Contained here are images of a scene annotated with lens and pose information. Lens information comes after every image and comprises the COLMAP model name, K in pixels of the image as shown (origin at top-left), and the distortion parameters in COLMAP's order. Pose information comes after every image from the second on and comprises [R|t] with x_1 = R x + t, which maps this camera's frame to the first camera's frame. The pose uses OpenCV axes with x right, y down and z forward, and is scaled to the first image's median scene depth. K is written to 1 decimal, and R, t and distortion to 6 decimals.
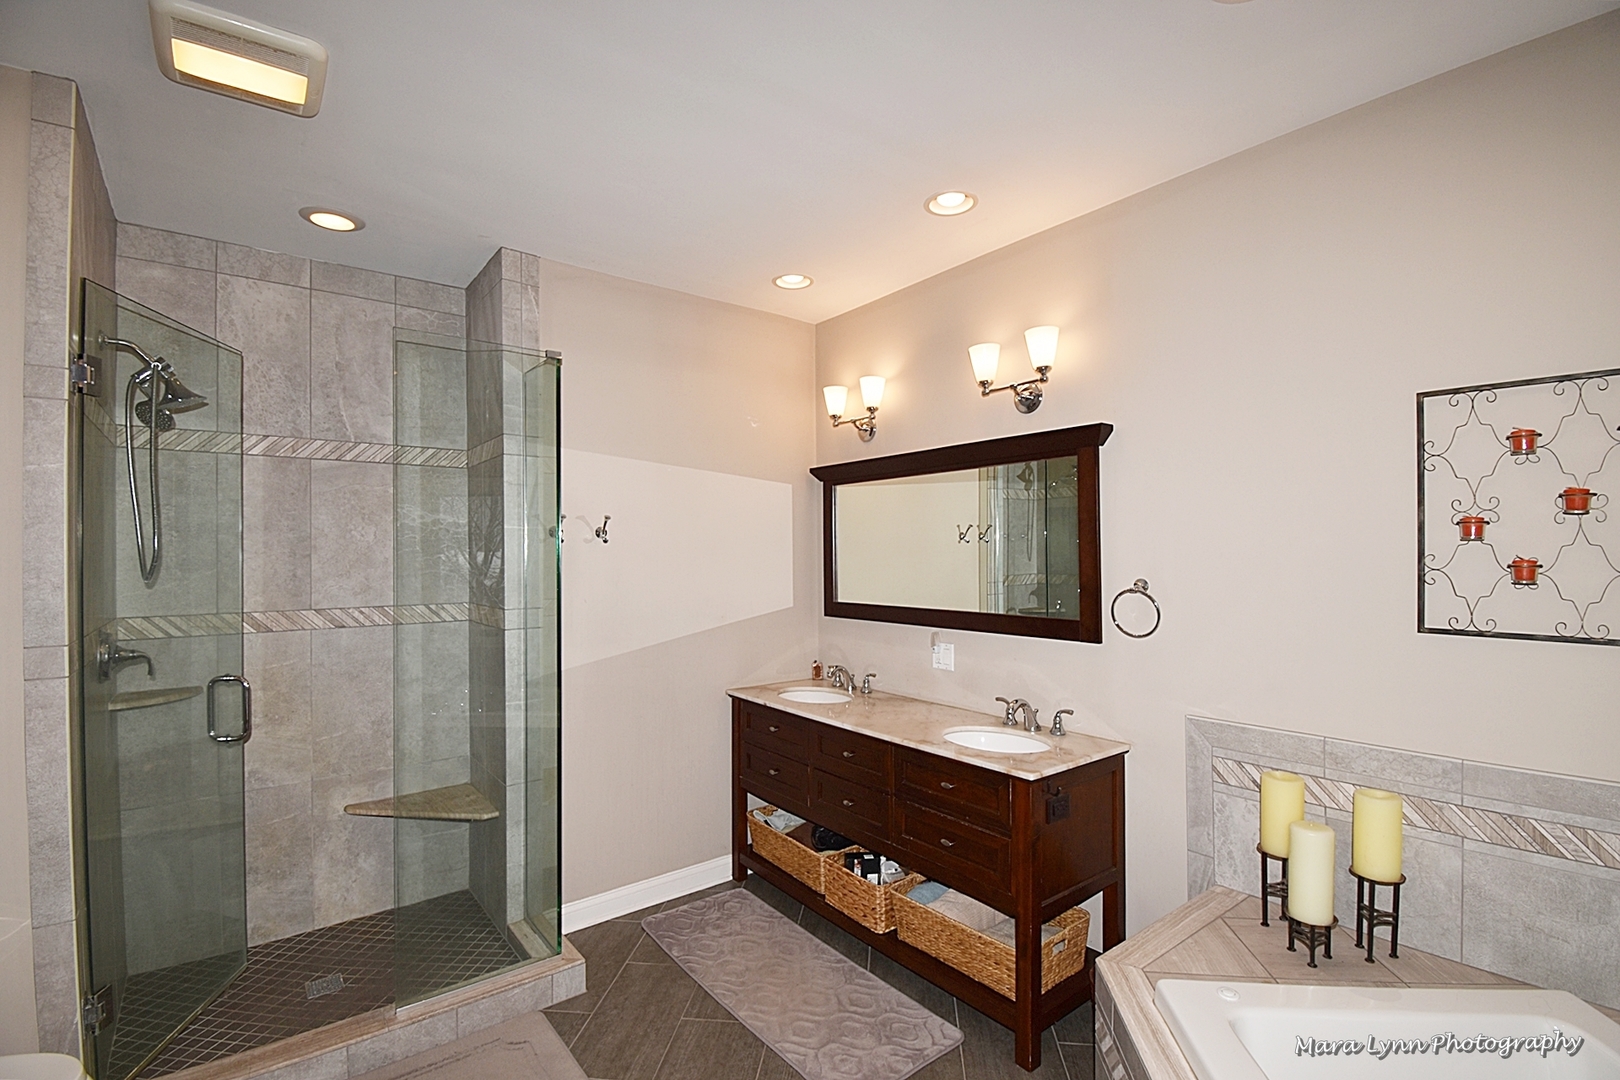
lens RADIAL K [[718.5, 0, 814.3], [0, 718.5, 545.2], [0, 0, 1]] dist [0.000547, -0.014674]
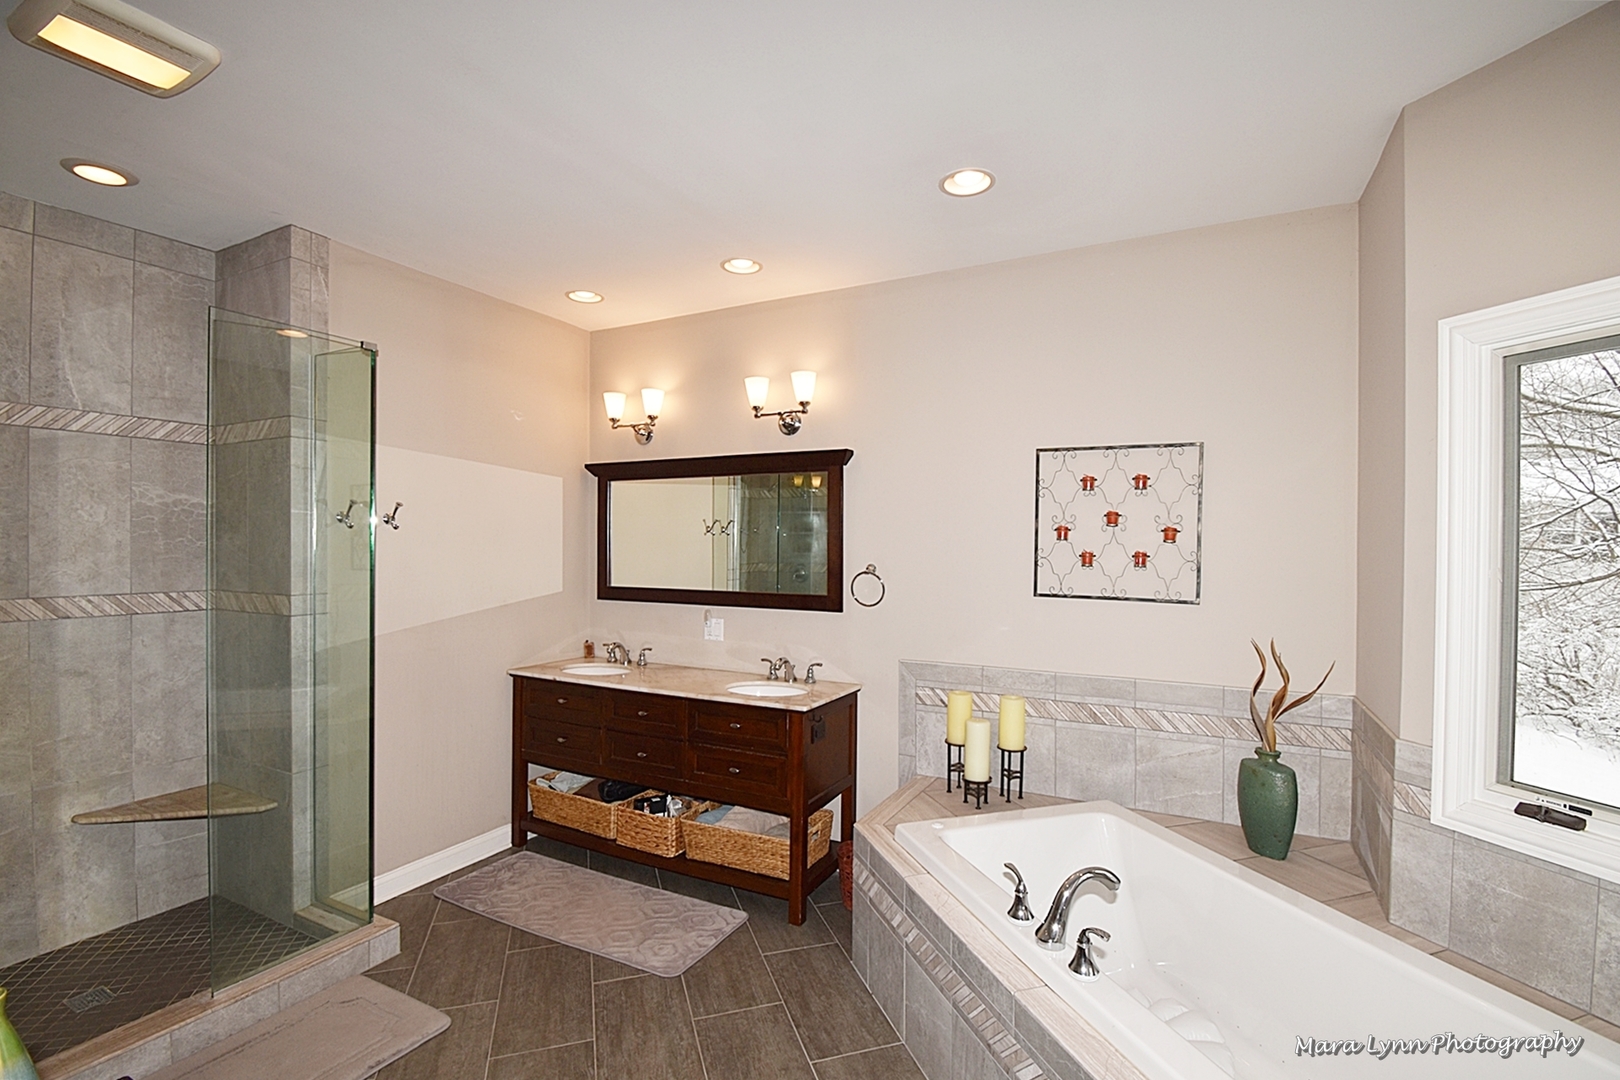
lens RADIAL K [[718.5, 0, 807.9], [0, 718.5, 542.9], [0, 0, 1]] dist [0.000547, -0.014674]
pose [[0.915442, 0.013631, 0.402218, -0.185055], [-0.017438, 0.999831, 0.005803, 0.000195], [-0.402071, -0.012326, 0.915526, -0.187711]]
